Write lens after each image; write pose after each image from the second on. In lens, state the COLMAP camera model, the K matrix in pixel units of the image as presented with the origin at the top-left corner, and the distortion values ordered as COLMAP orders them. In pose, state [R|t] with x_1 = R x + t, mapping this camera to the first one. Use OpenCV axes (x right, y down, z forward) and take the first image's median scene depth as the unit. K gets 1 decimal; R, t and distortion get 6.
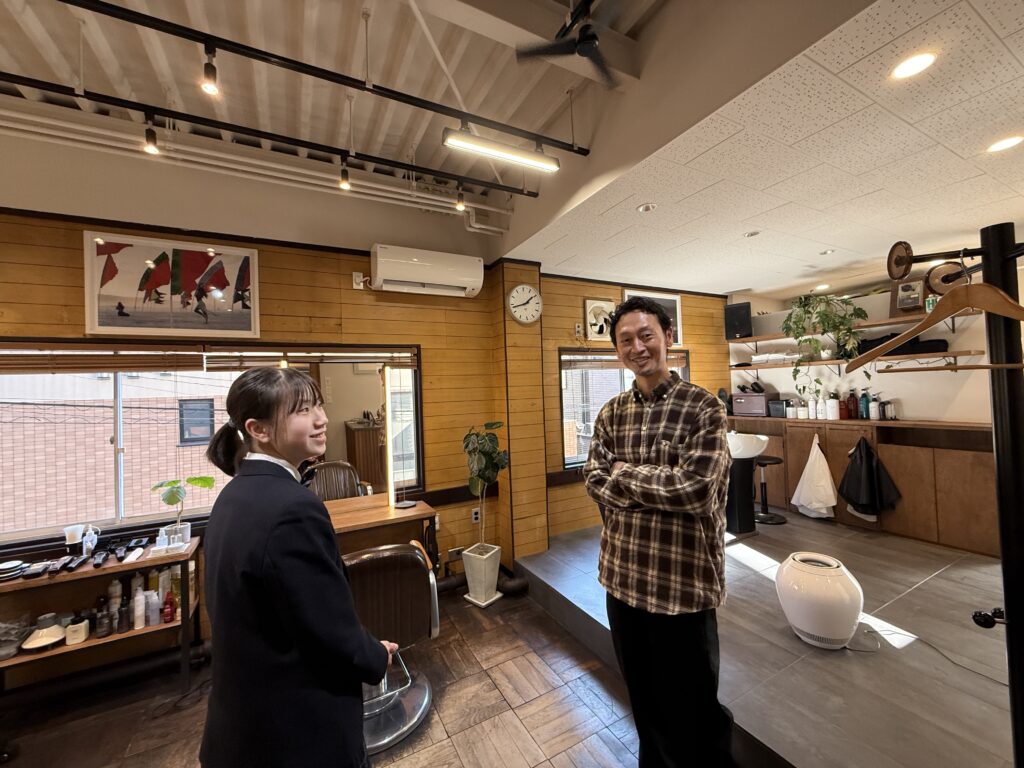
lens RADIAL K [[408.4, 0, 510.1], [0, 408.4, 384.3], [0, 0, 1]] dist [0.002194, -0.000359]
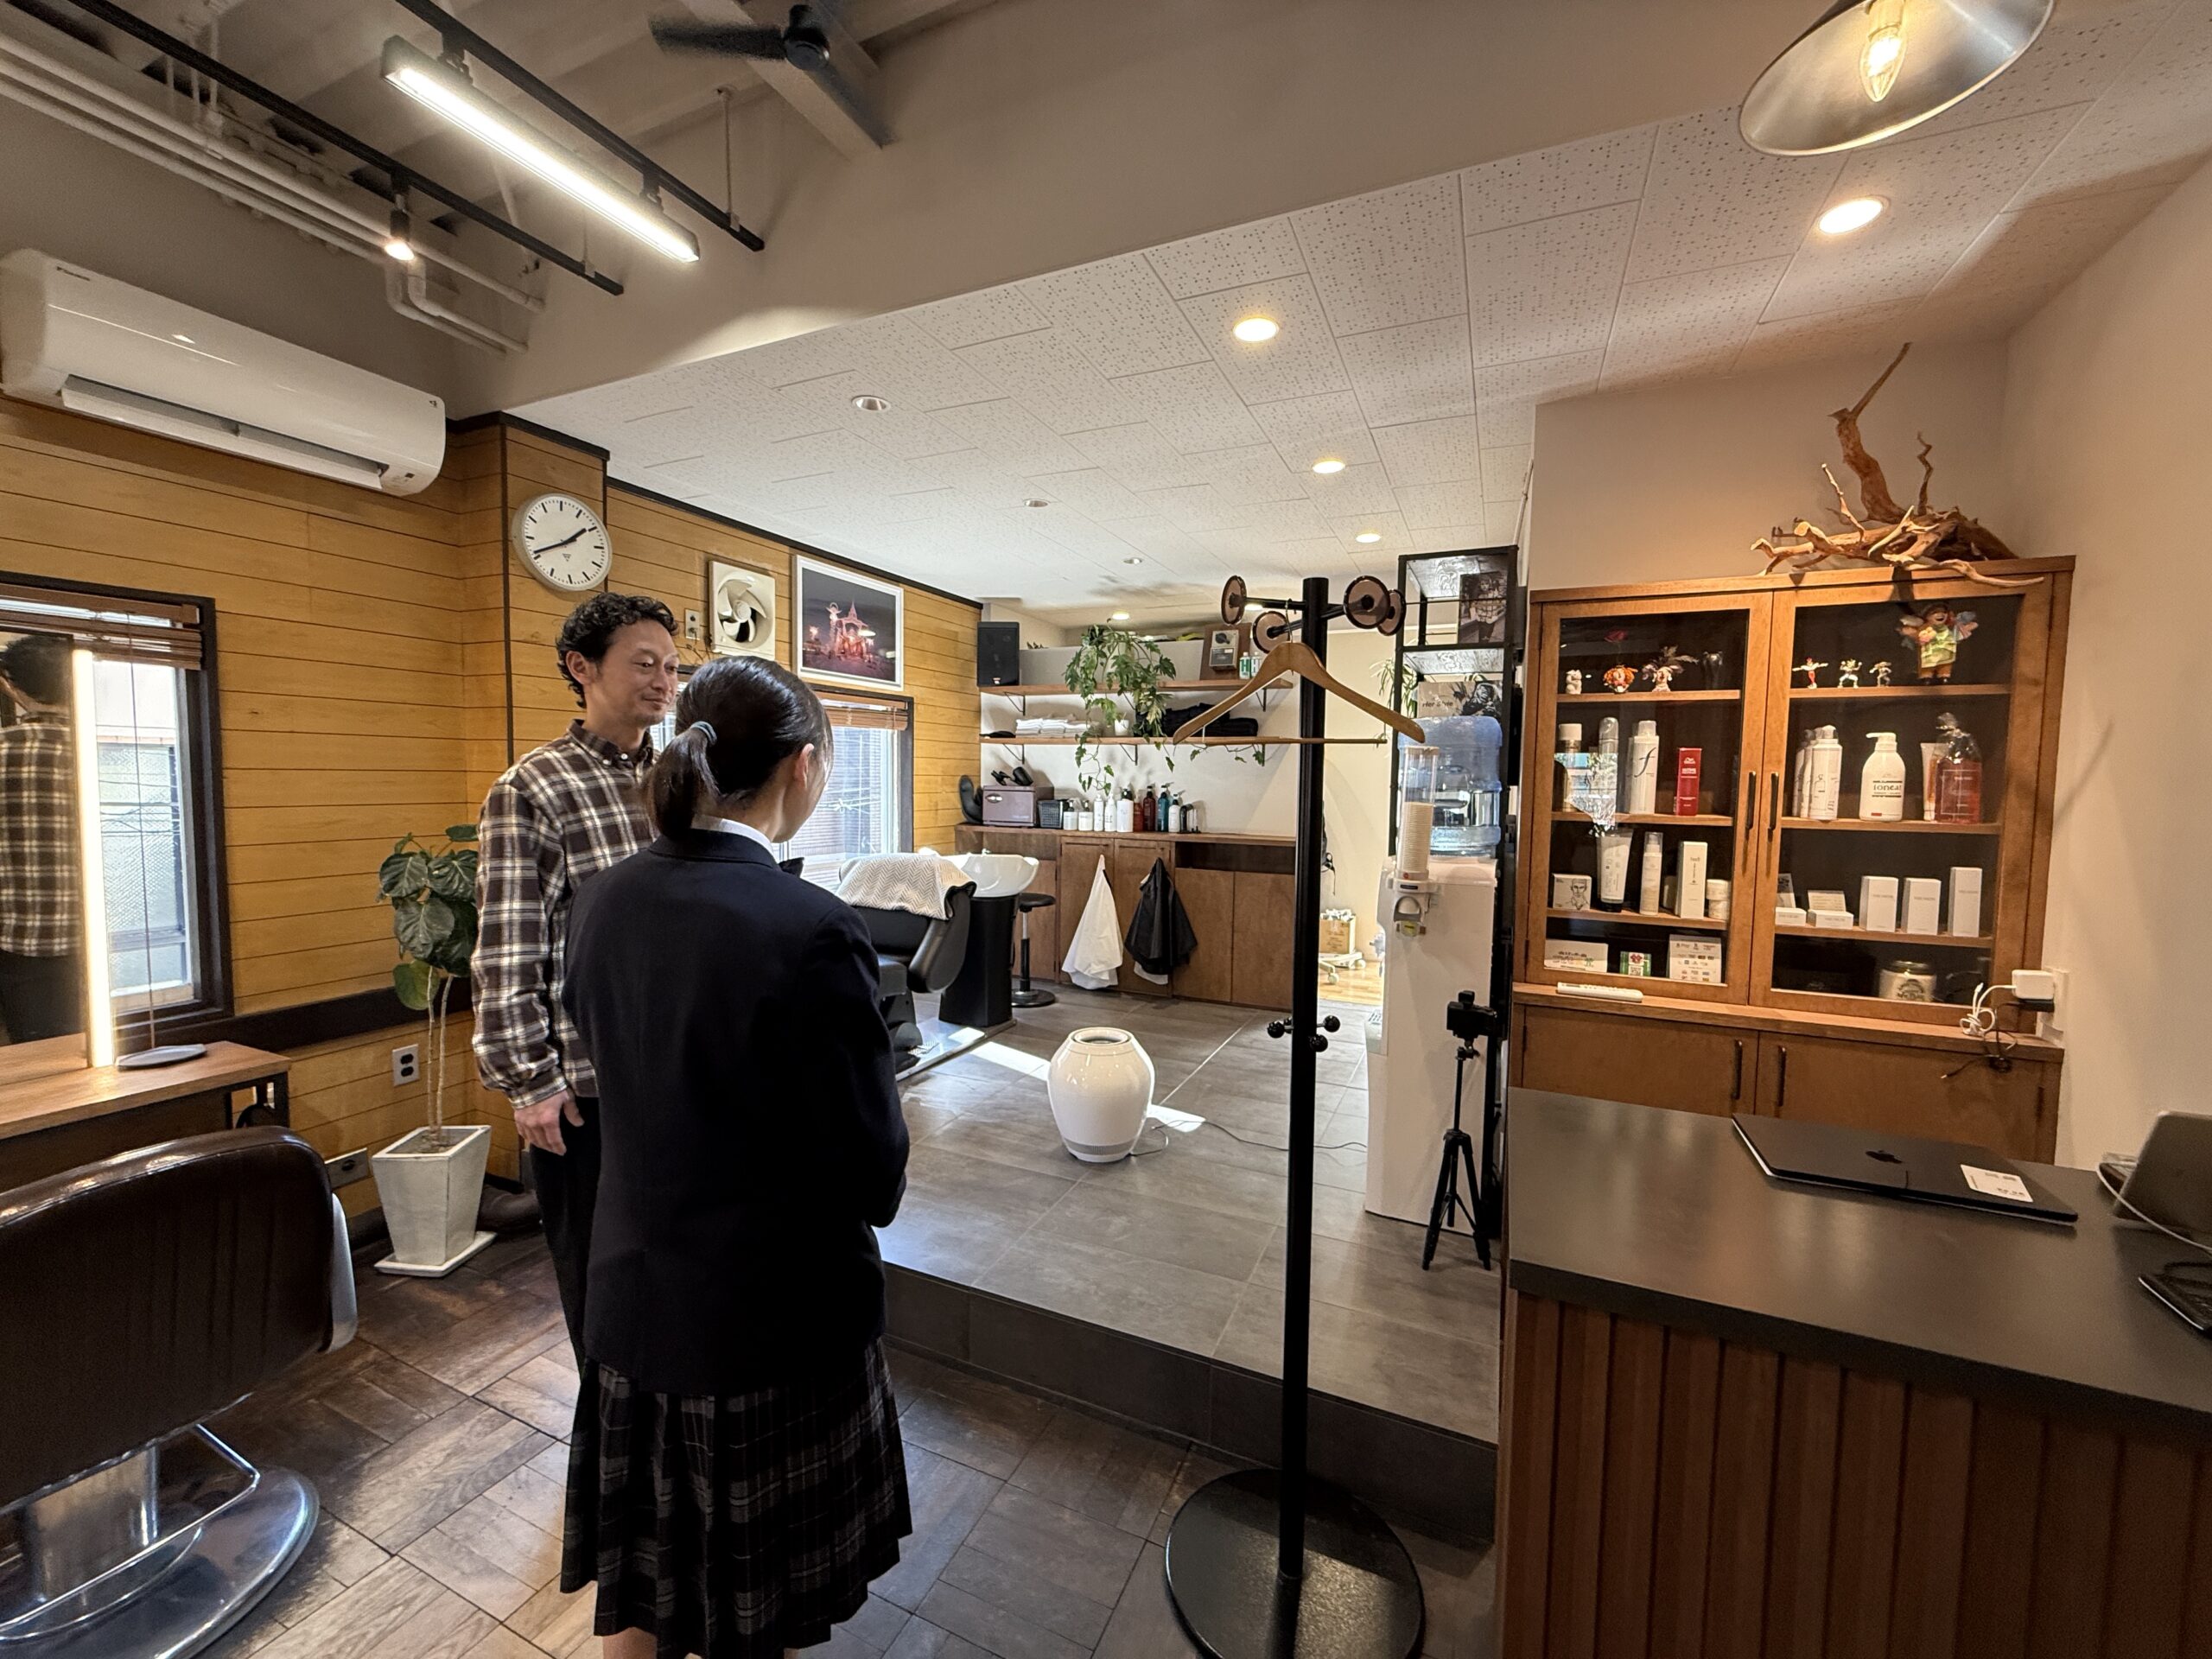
lens RADIAL K [[882.2, 0, 1101.7], [0, 882.2, 831.0], [0, 0, 1]] dist [0.002194, -0.000359]
pose [[0.792908, 0.010854, 0.609245, -0.083841], [-0.054402, 0.997110, 0.053038, 0.019458], [-0.606908, -0.075198, 0.791206, -0.067051]]
